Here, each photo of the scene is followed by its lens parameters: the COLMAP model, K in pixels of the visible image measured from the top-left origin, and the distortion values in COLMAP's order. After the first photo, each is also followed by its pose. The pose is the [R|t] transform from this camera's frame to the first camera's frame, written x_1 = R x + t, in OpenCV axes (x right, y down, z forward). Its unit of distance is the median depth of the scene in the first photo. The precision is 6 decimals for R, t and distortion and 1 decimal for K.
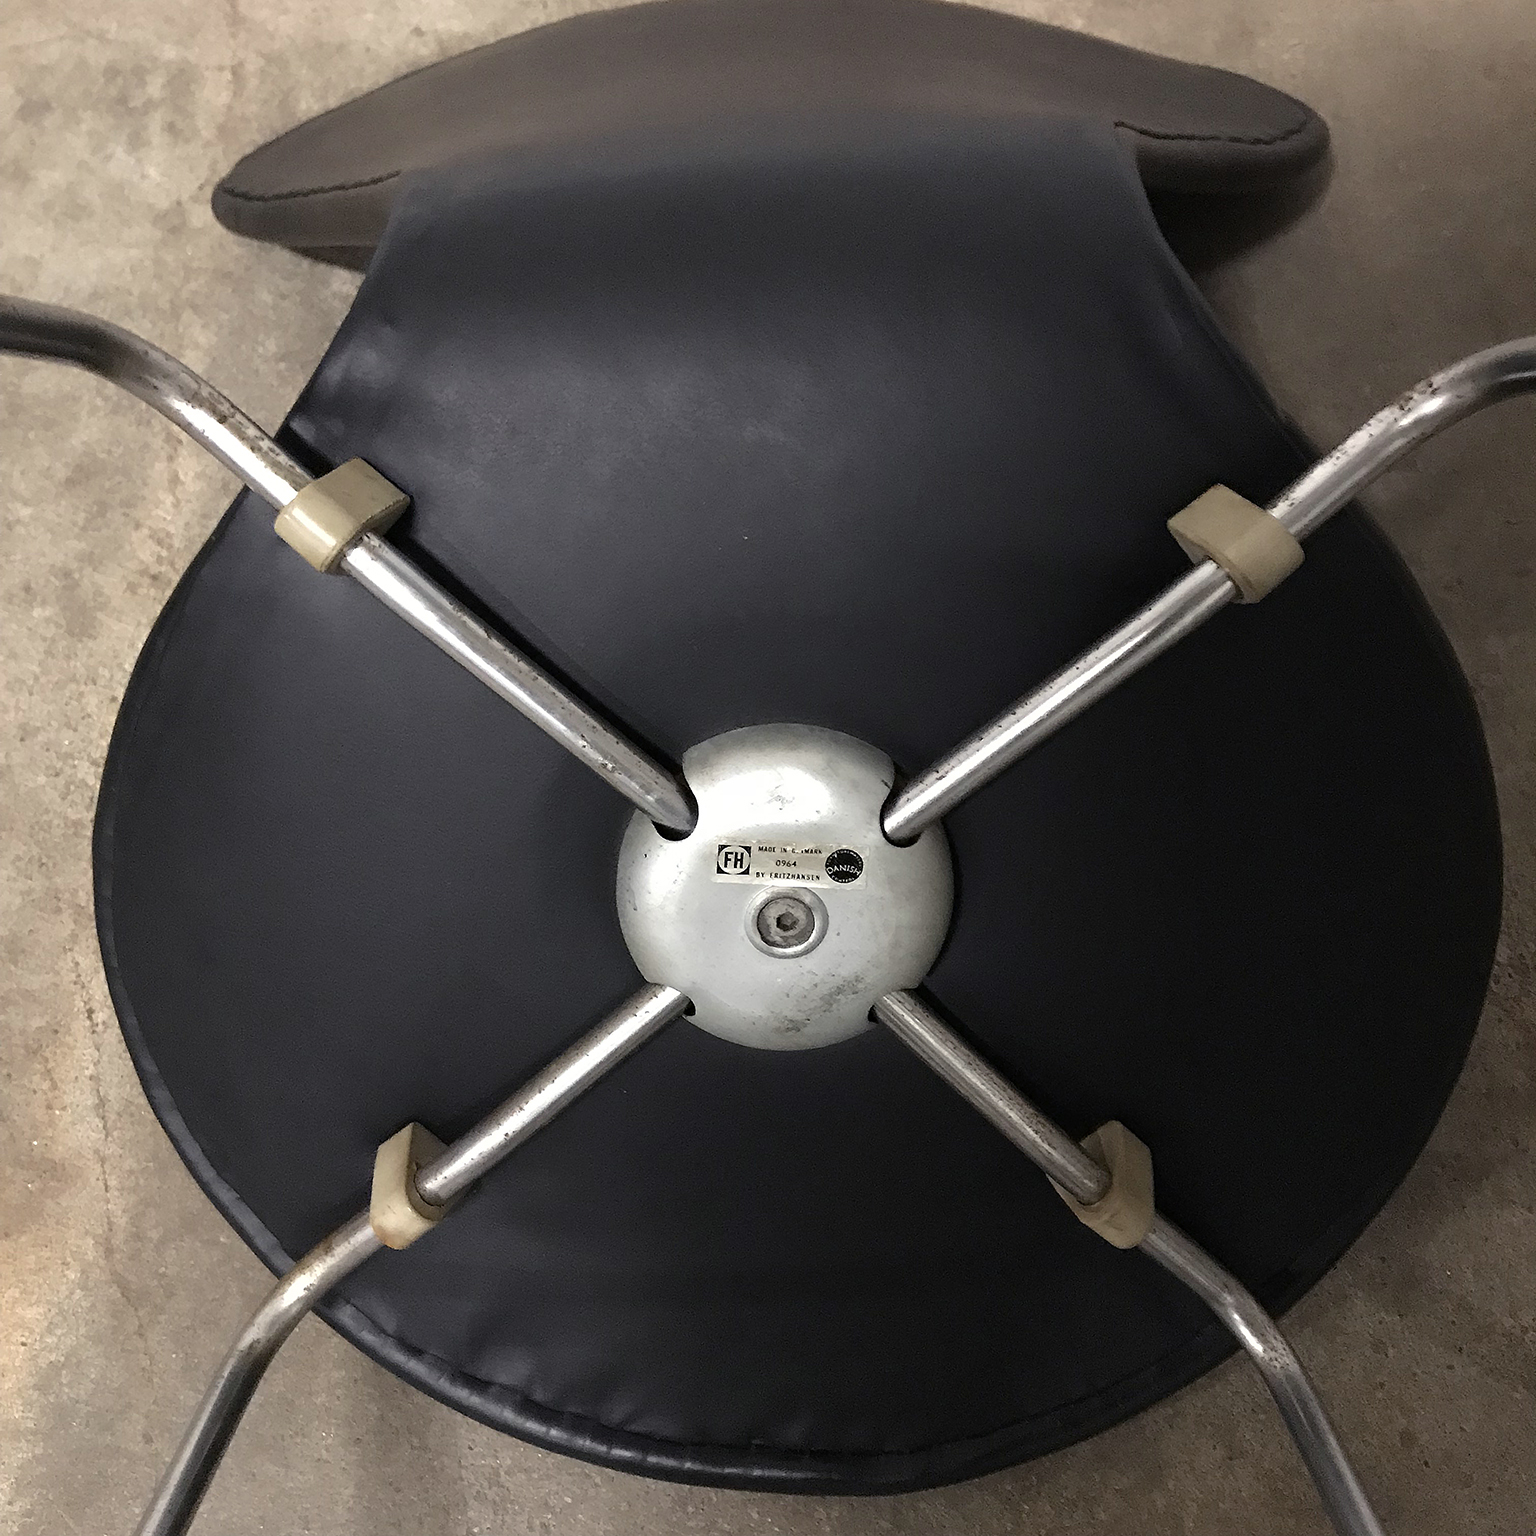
lens RADIAL K [[1673.7, 0, 769.4], [0, 1673.7, 766.4], [0, 0, 1]] dist [0.006503, 0.012190]
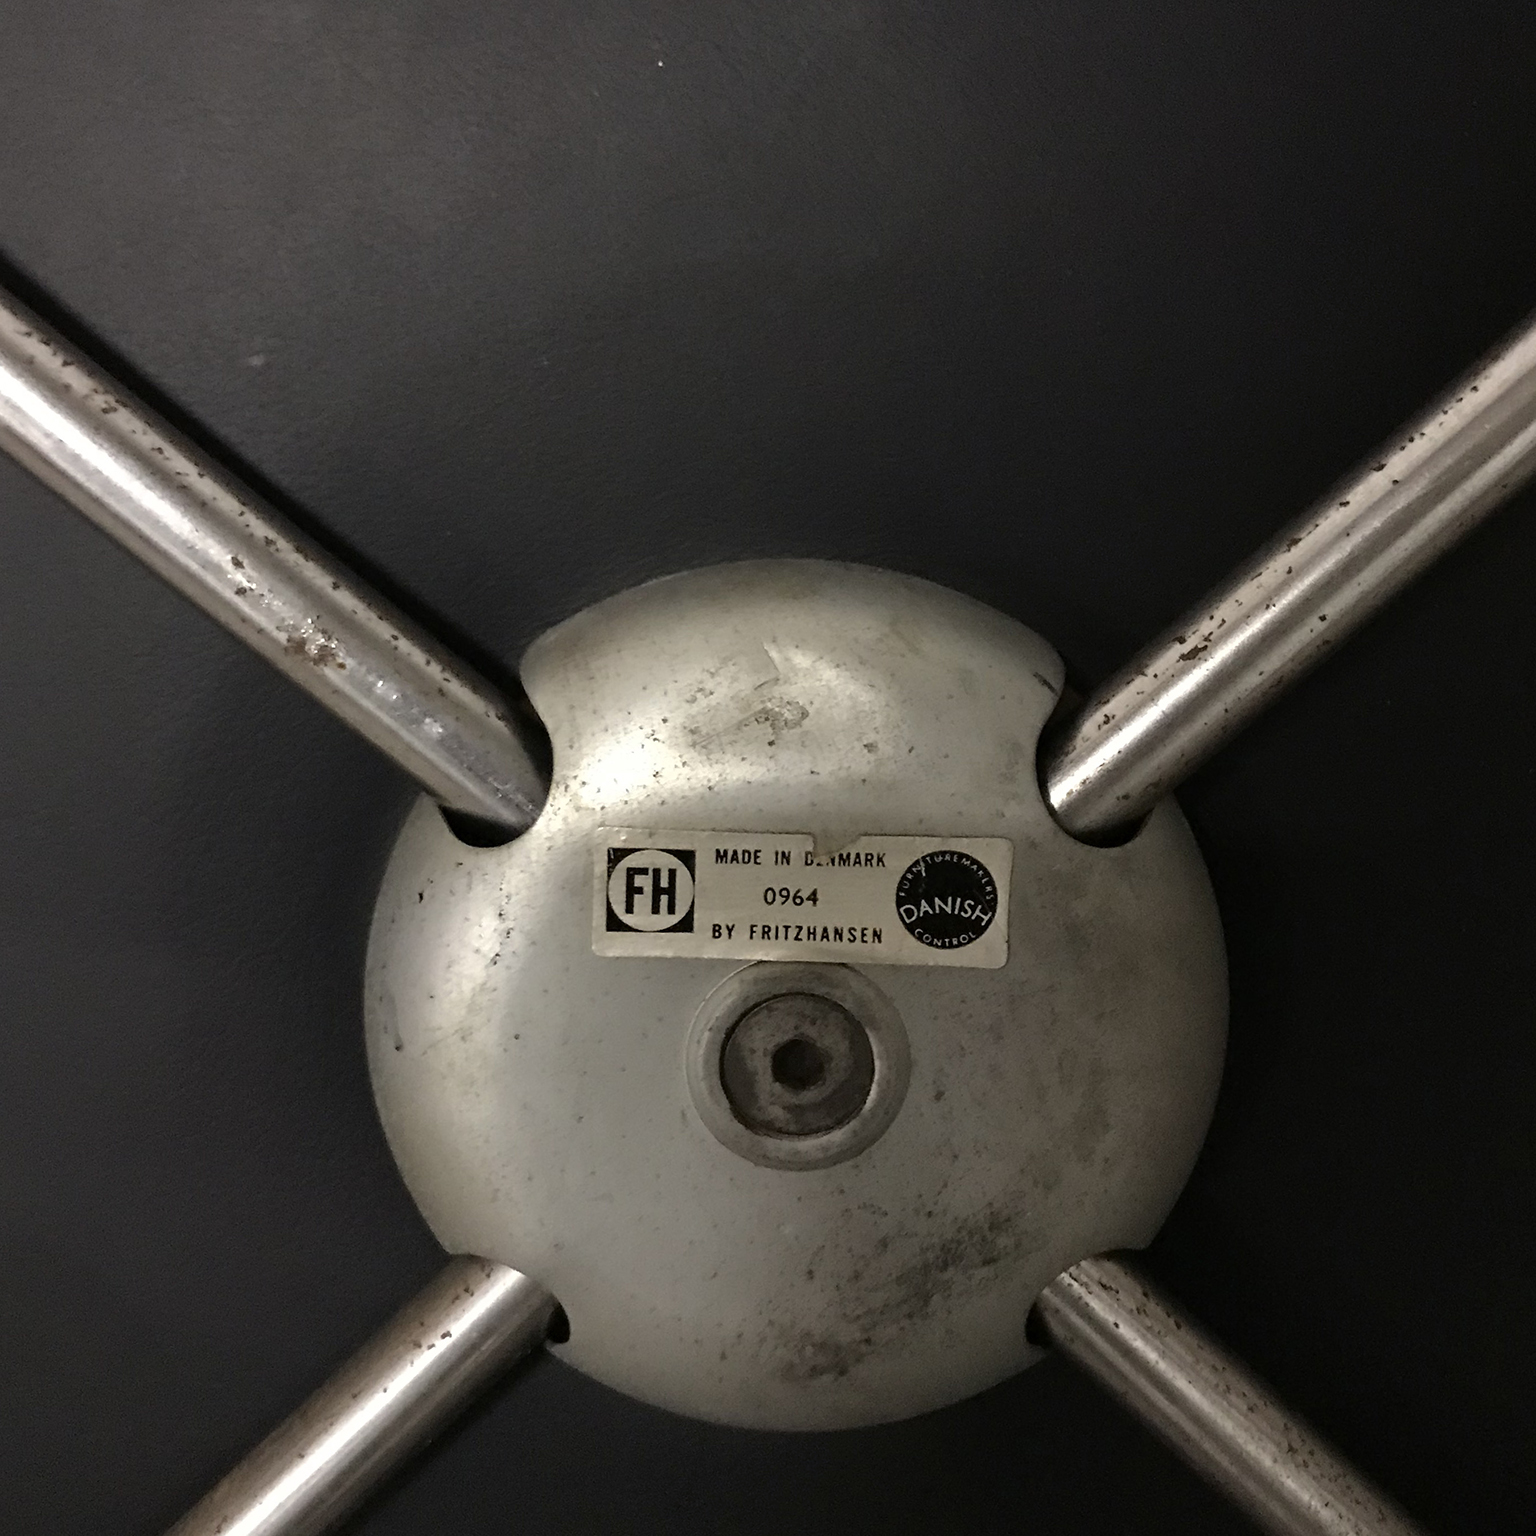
lens RADIAL K [[1689.7, 0, 769.9], [0, 1689.7, 765.7], [0, 0, 1]] dist [0.108508, -0.343422]
pose [[0.999258, -0.033654, -0.018717, 0.013341], [0.029162, 0.978761, -0.202921, 0.105376], [0.025149, 0.202225, 0.979016, 0.621653]]
